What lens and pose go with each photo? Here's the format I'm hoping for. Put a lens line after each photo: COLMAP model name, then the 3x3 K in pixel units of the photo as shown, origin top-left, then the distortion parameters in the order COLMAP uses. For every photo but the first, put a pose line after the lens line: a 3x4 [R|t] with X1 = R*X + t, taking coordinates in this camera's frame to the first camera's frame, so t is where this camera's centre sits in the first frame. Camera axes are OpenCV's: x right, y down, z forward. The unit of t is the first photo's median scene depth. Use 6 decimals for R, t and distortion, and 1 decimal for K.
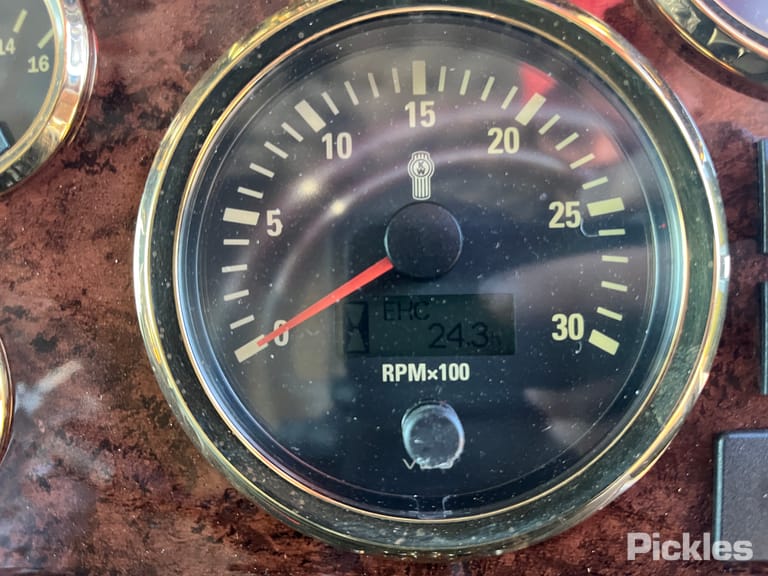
lens RADIAL K [[582.9, 0, 382.5], [0, 582.9, 288.7], [0, 0, 1]] dist [0.059739, -0.083695]
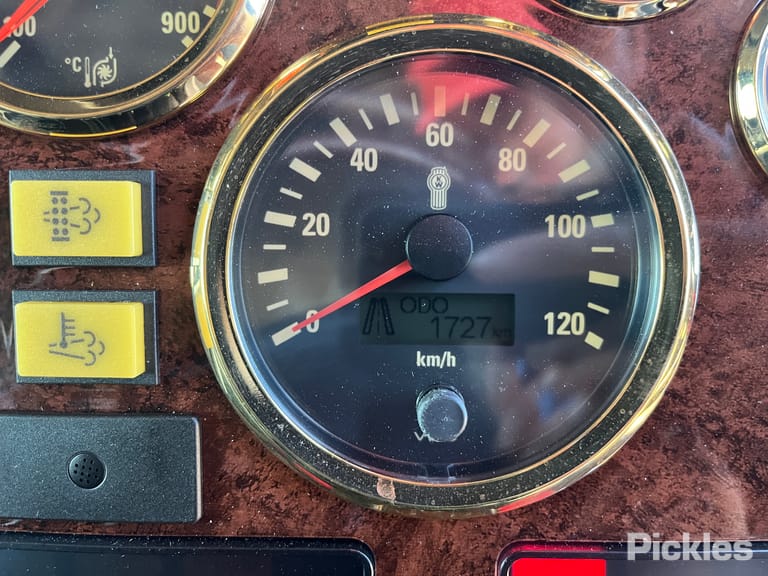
lens RADIAL K [[582.9, 0, 385.3], [0, 582.9, 287.6], [0, 0, 1]] dist [0.059739, -0.083695]
pose [[0.999527, 0.030569, 0.003449, -0.036573], [-0.030703, 0.998266, 0.050225, -0.053696], [-0.001908, -0.050307, 0.998732, -0.149557]]
